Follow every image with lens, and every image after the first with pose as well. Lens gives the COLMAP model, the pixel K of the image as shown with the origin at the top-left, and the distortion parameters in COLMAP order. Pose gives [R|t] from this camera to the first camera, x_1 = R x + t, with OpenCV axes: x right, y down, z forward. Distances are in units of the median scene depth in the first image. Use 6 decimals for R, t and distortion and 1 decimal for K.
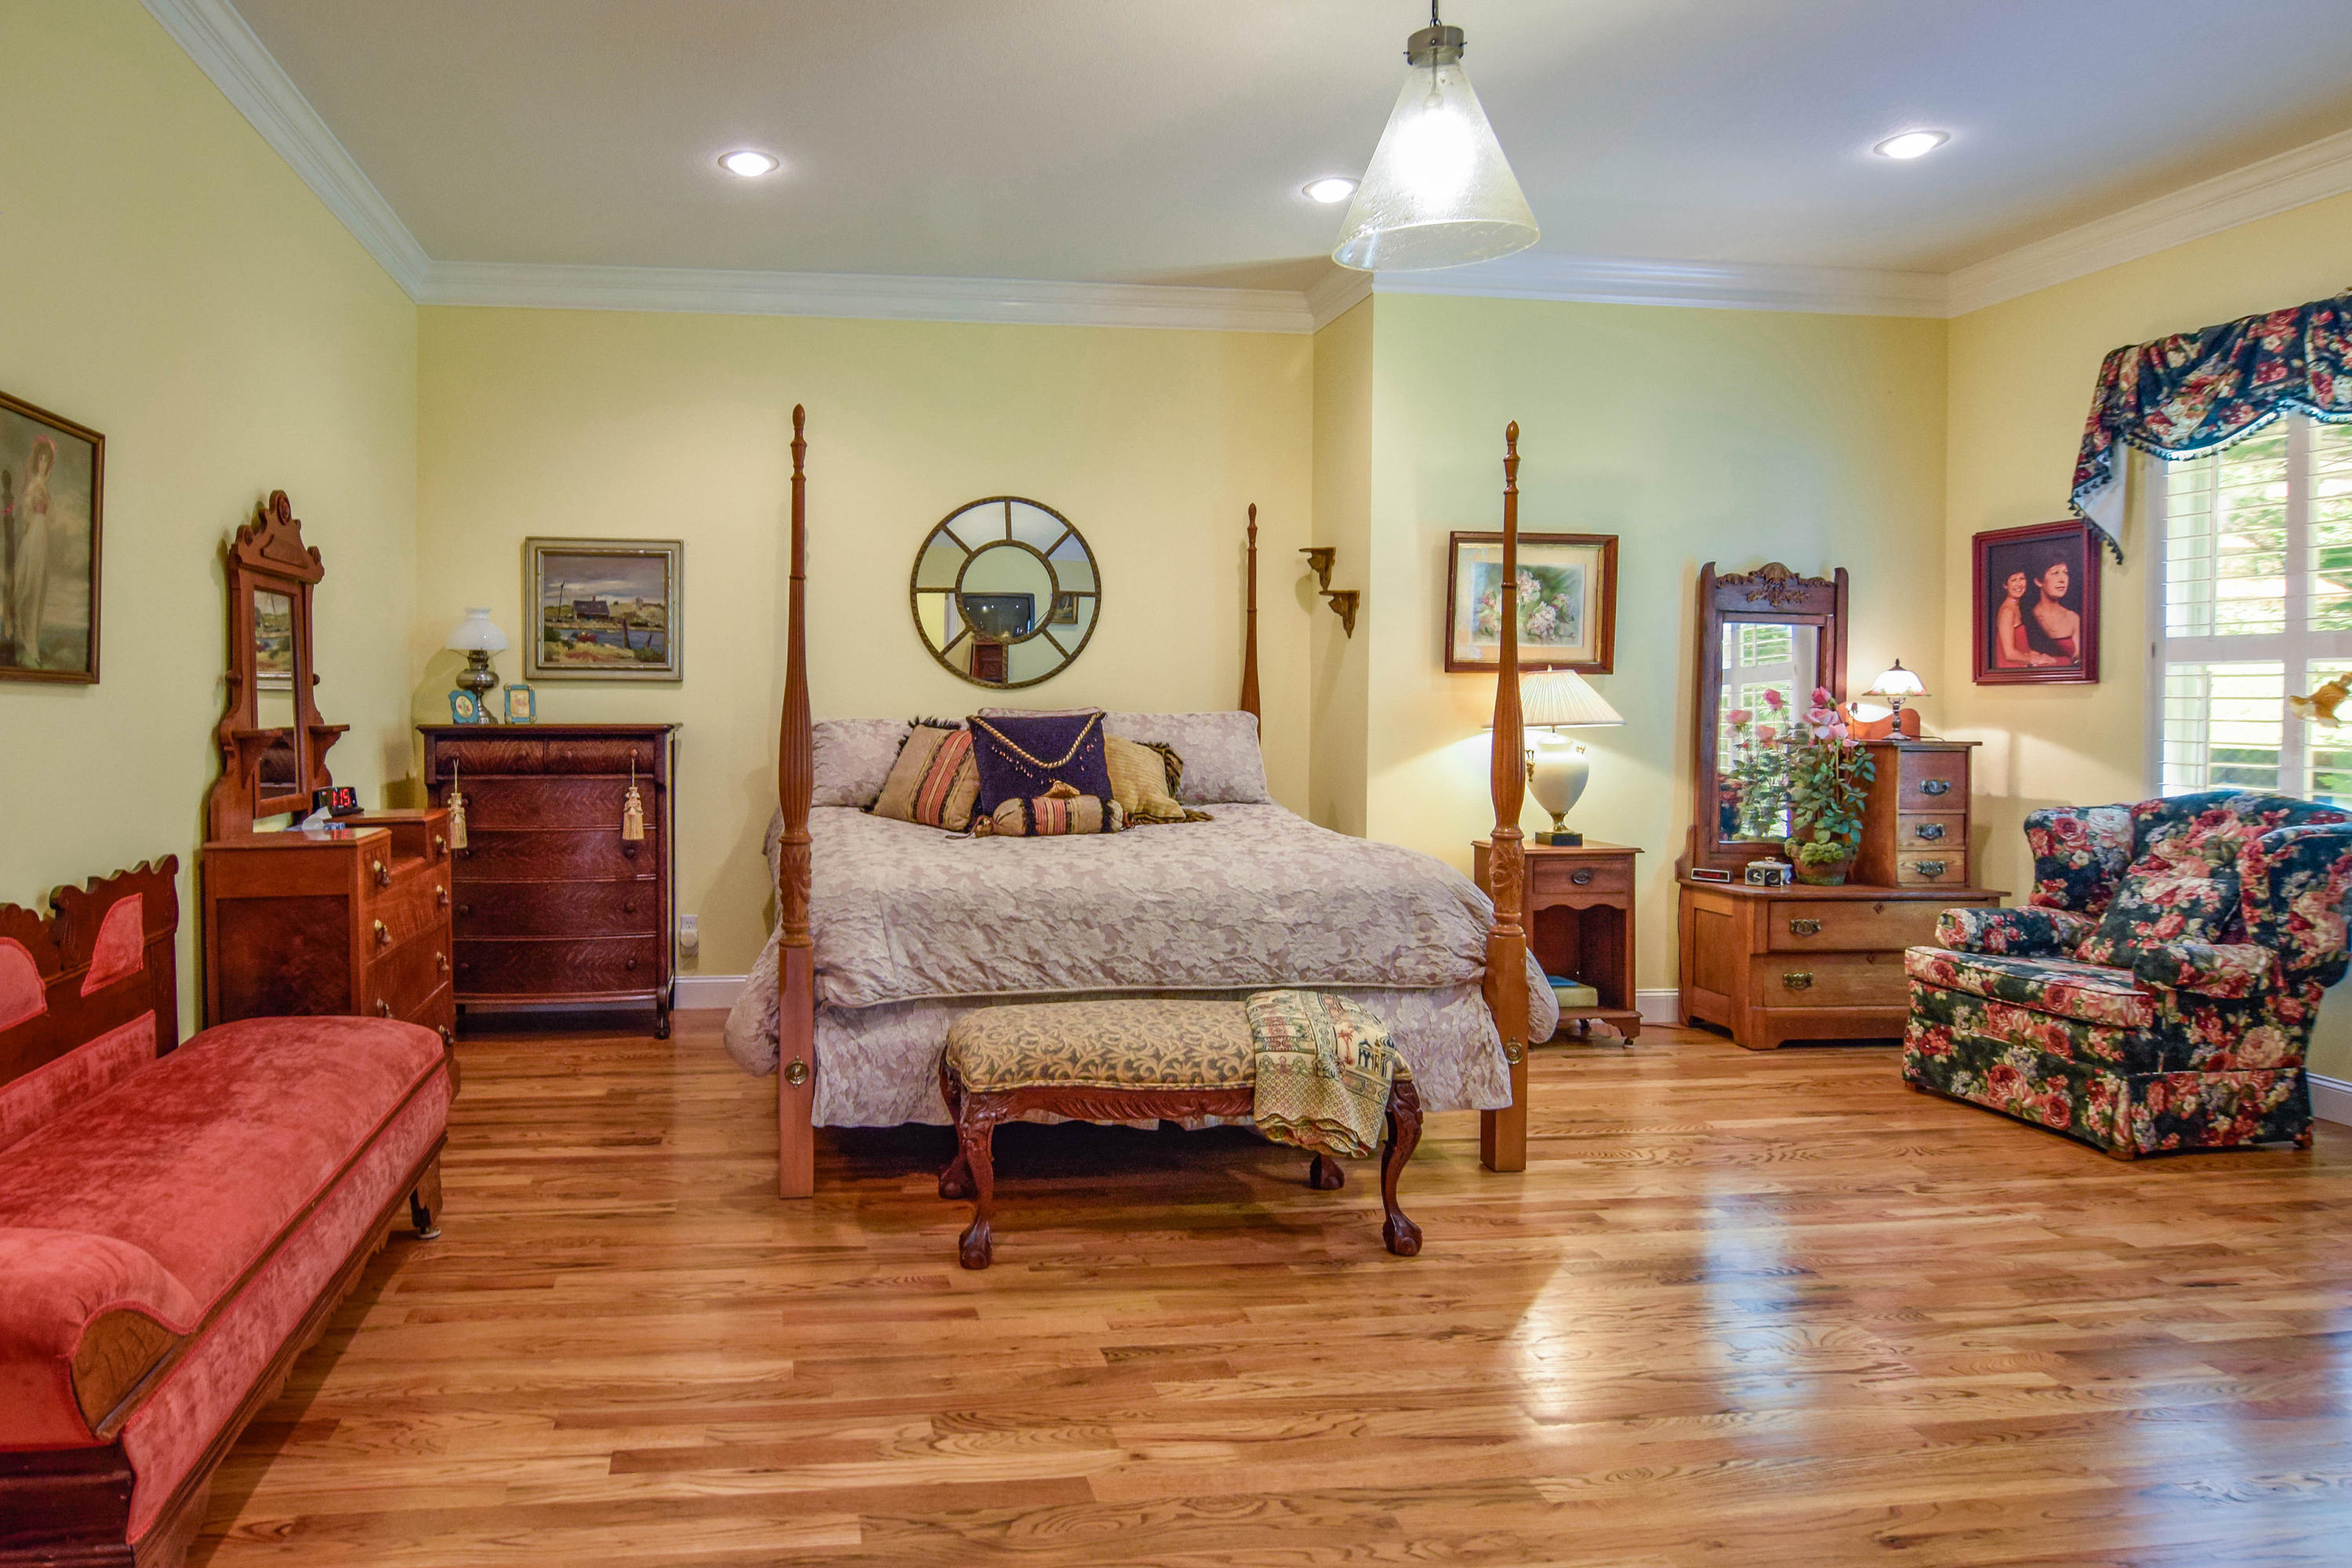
lens RADIAL K [[1481.7, 0, 1175.5], [0, 1481.7, 738.3], [0, 0, 1]] dist [-0.012839, -0.001240]
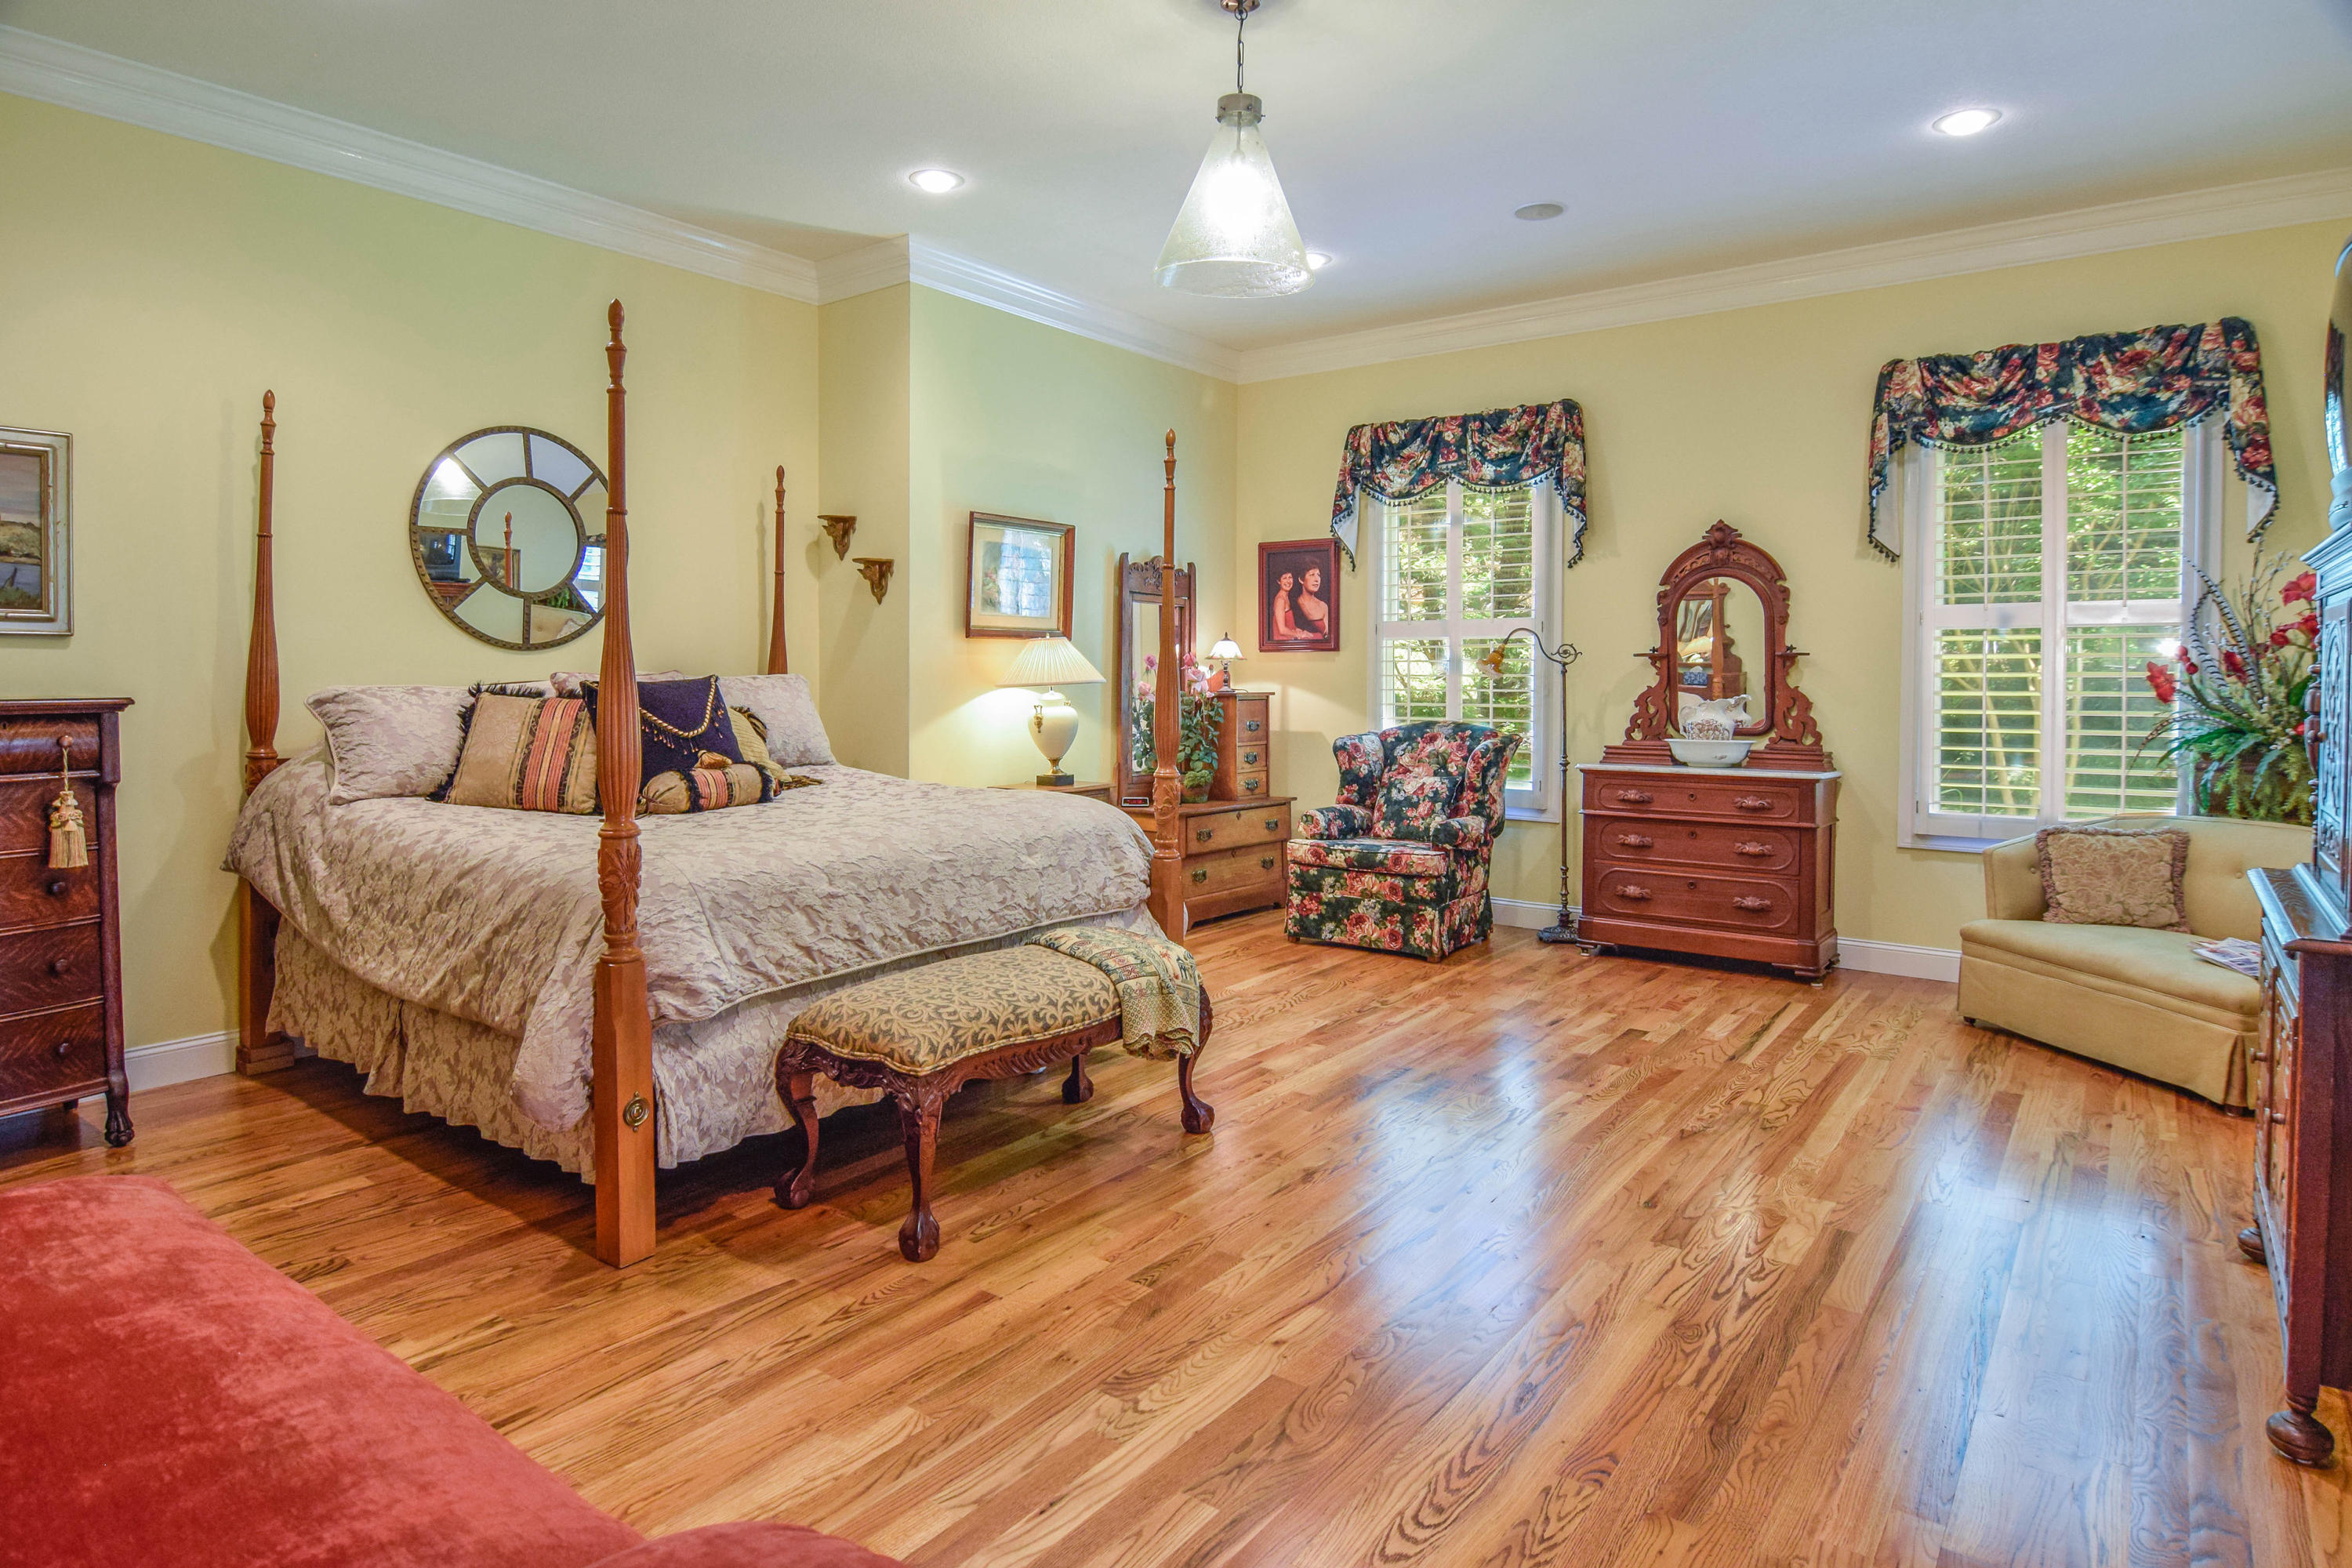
lens RADIAL K [[1307.3, 0, 1171.2], [0, 1307.3, 723.4], [0, 0, 1]] dist [-0.005960, -0.009635]
pose [[0.694495, -0.033515, 0.718717, -0.485766], [0.019349, 0.999423, 0.027909, -0.005417], [-0.719238, -0.005476, 0.694742, 0.238438]]
